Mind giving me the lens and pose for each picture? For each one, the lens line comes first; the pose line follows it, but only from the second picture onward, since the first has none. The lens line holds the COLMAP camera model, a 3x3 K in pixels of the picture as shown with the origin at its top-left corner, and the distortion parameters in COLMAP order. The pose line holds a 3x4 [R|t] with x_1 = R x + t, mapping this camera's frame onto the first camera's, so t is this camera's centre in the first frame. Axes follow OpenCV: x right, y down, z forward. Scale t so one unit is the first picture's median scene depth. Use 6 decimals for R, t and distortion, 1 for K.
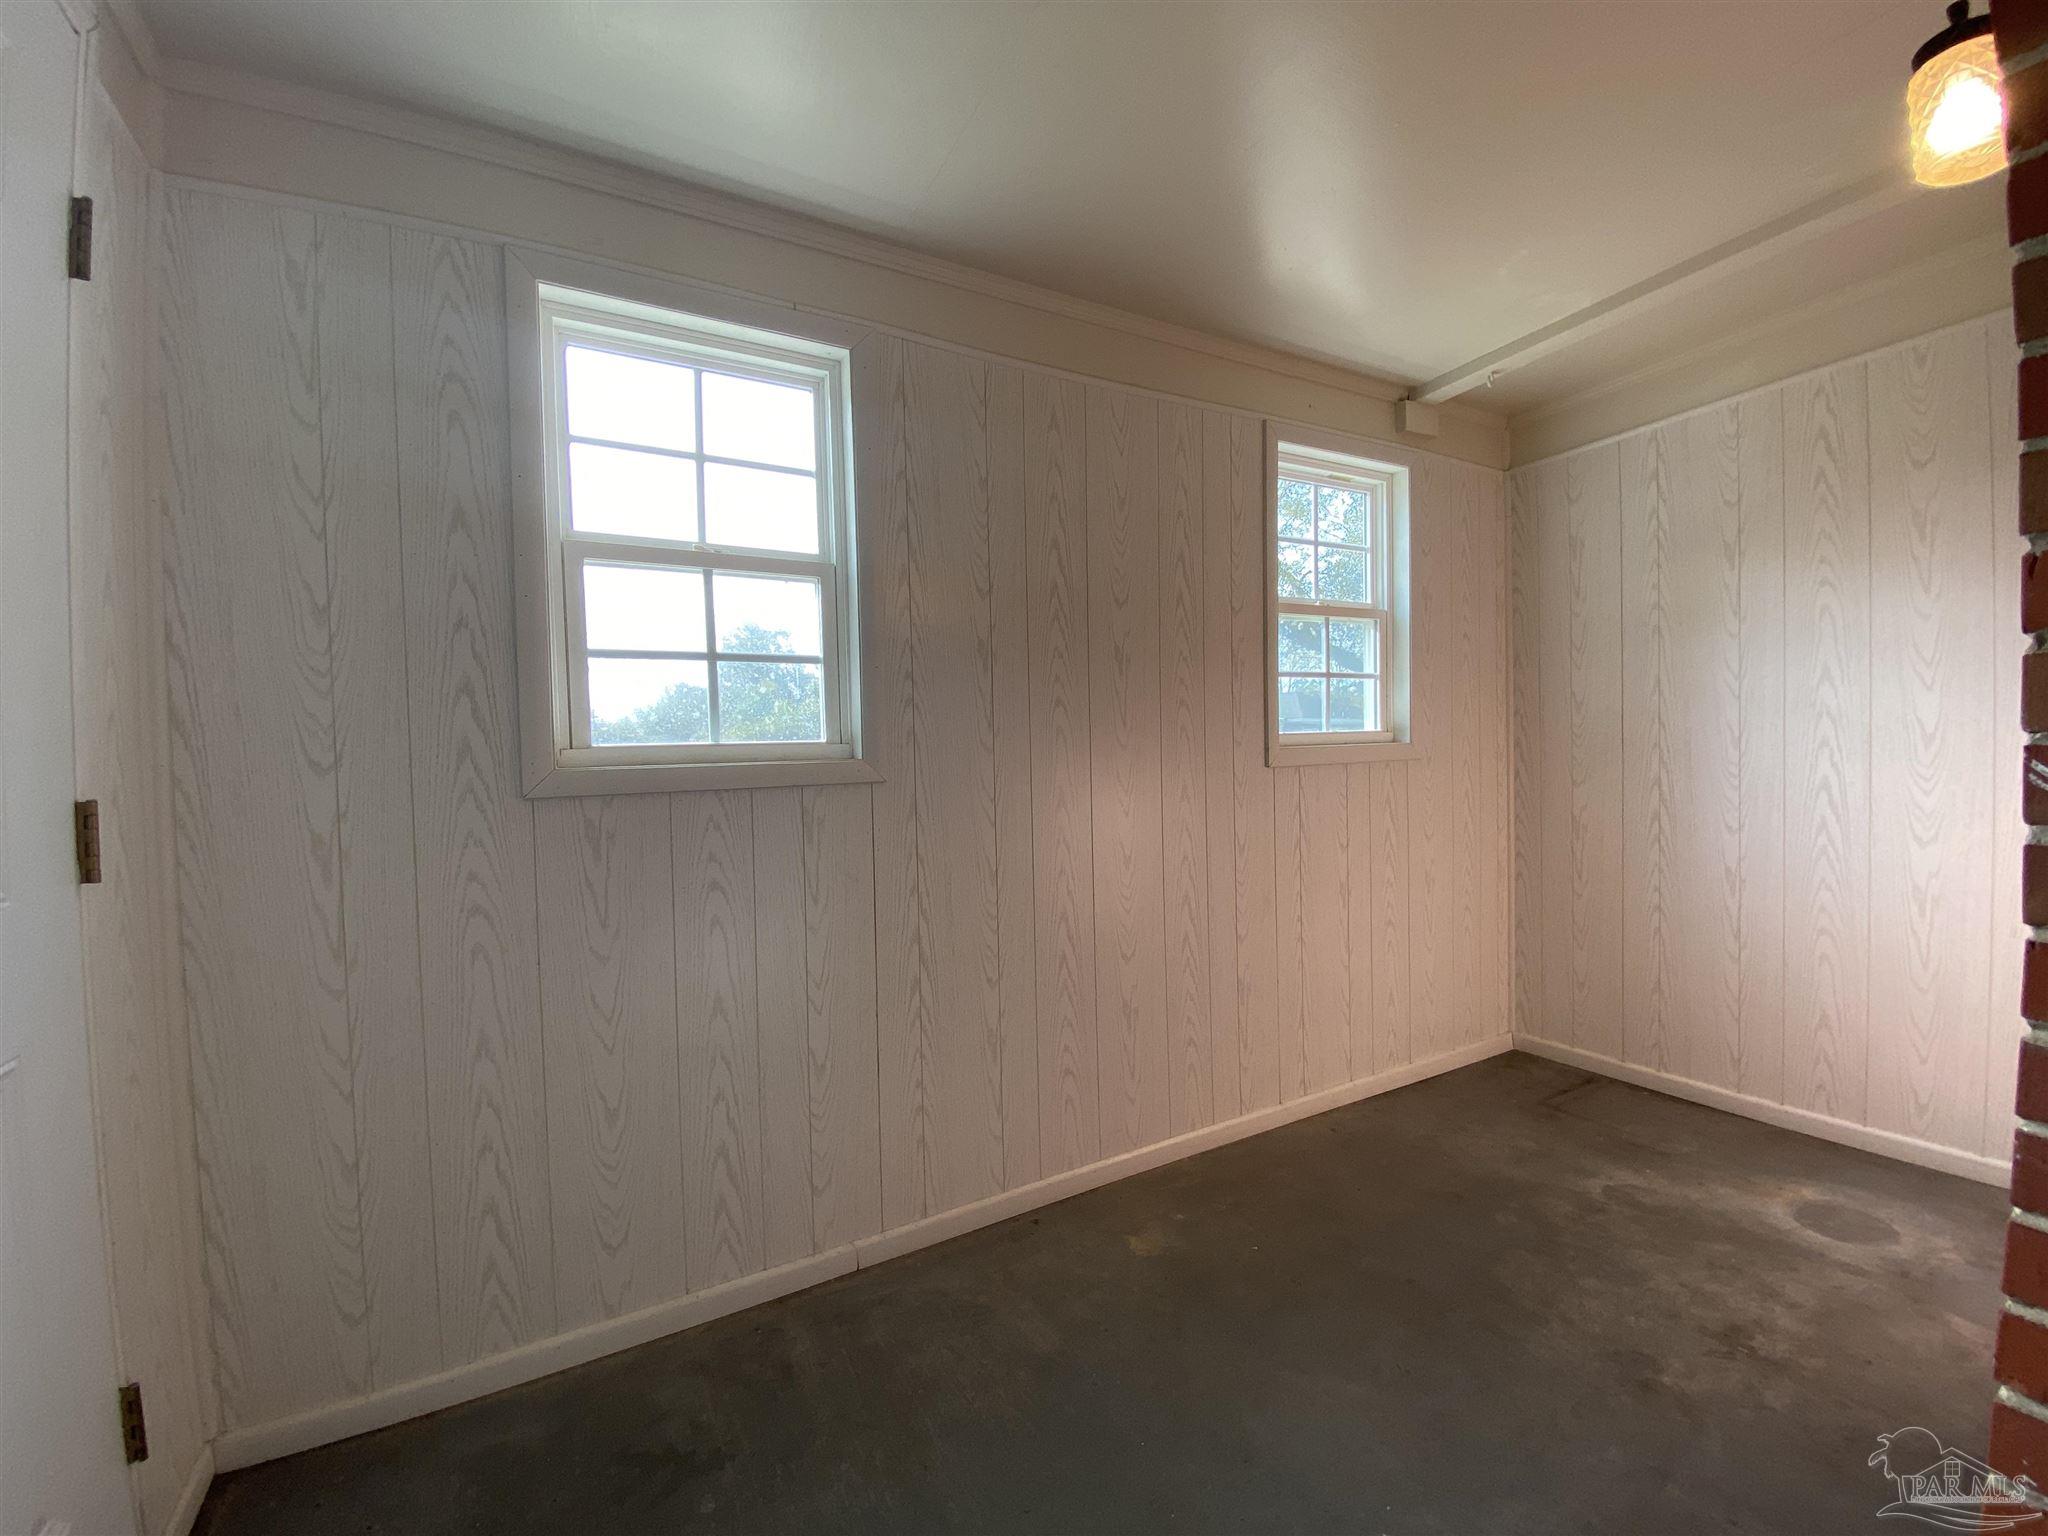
lens RADIAL K [[820.1, 0, 1020.4], [0, 820.1, 773.5], [0, 0, 1]] dist [0.040349, -0.031527]
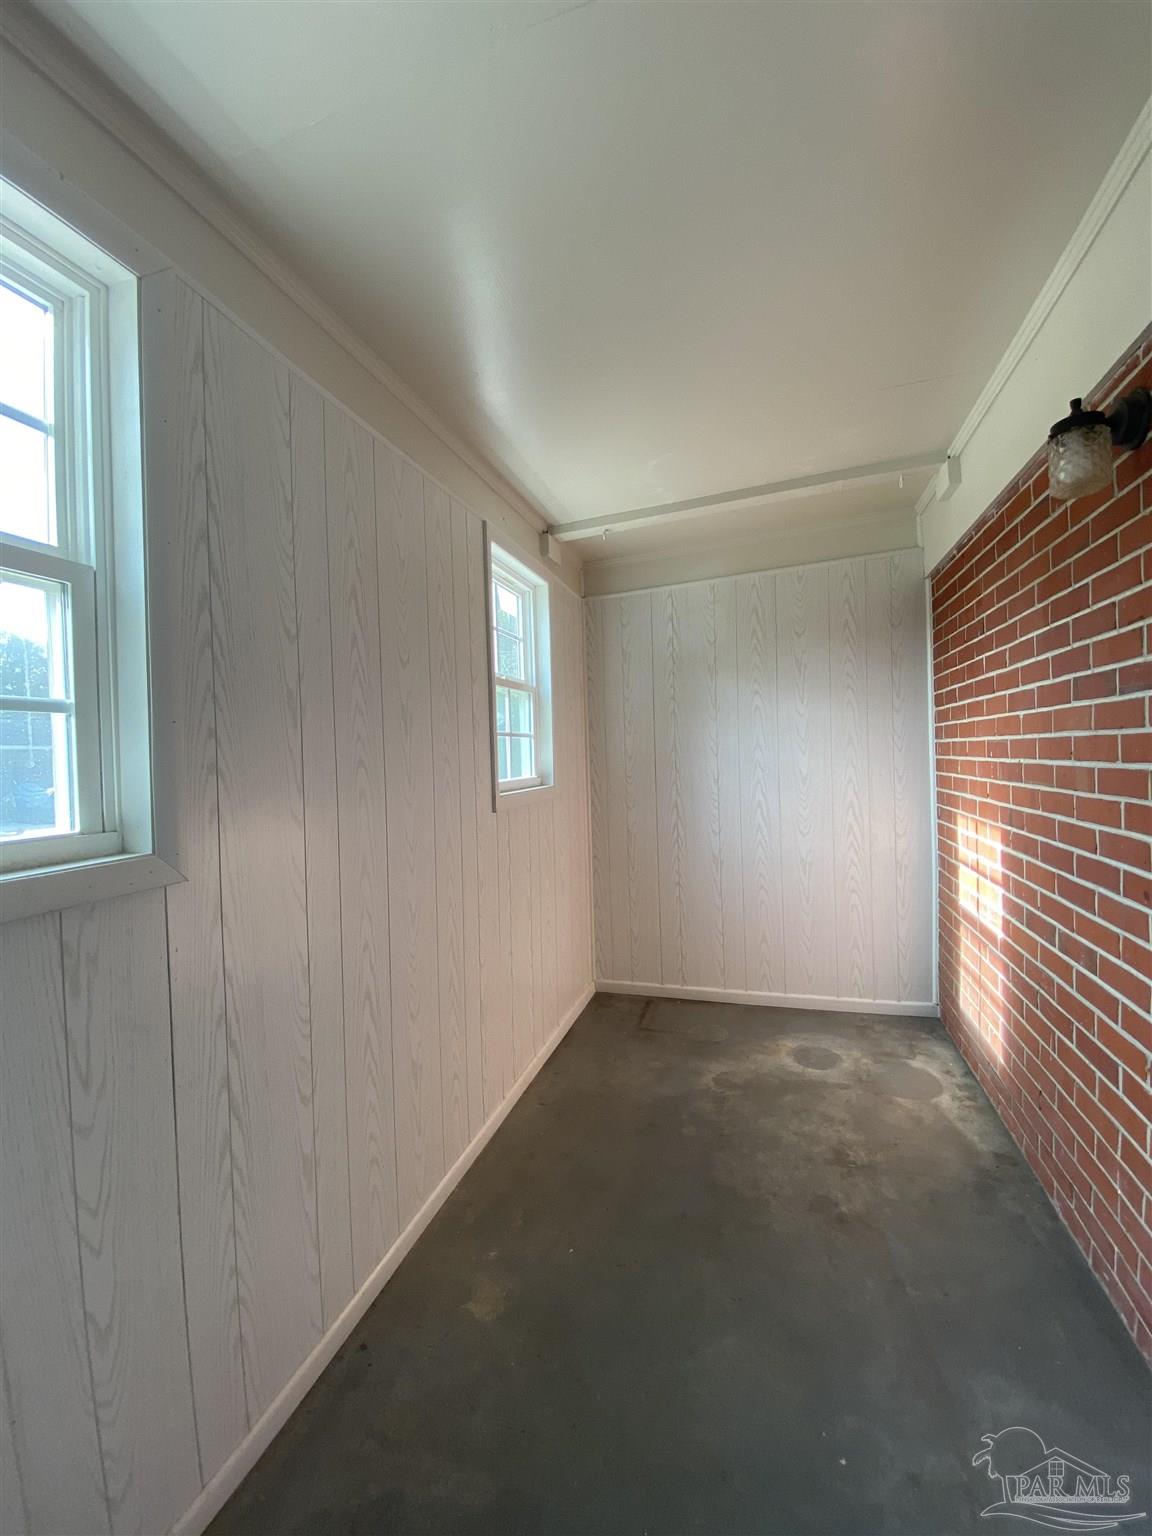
lens RADIAL K [[608.7, 0, 542.7], [0, 608.7, 761.4], [0, 0, 1]] dist [0.018870, -0.030670]
pose [[0.732078, -0.007722, 0.681177, -0.265872], [0.037300, 0.998890, -0.028764, -0.059853], [-0.680199, 0.046465, 0.731553, 0.349331]]
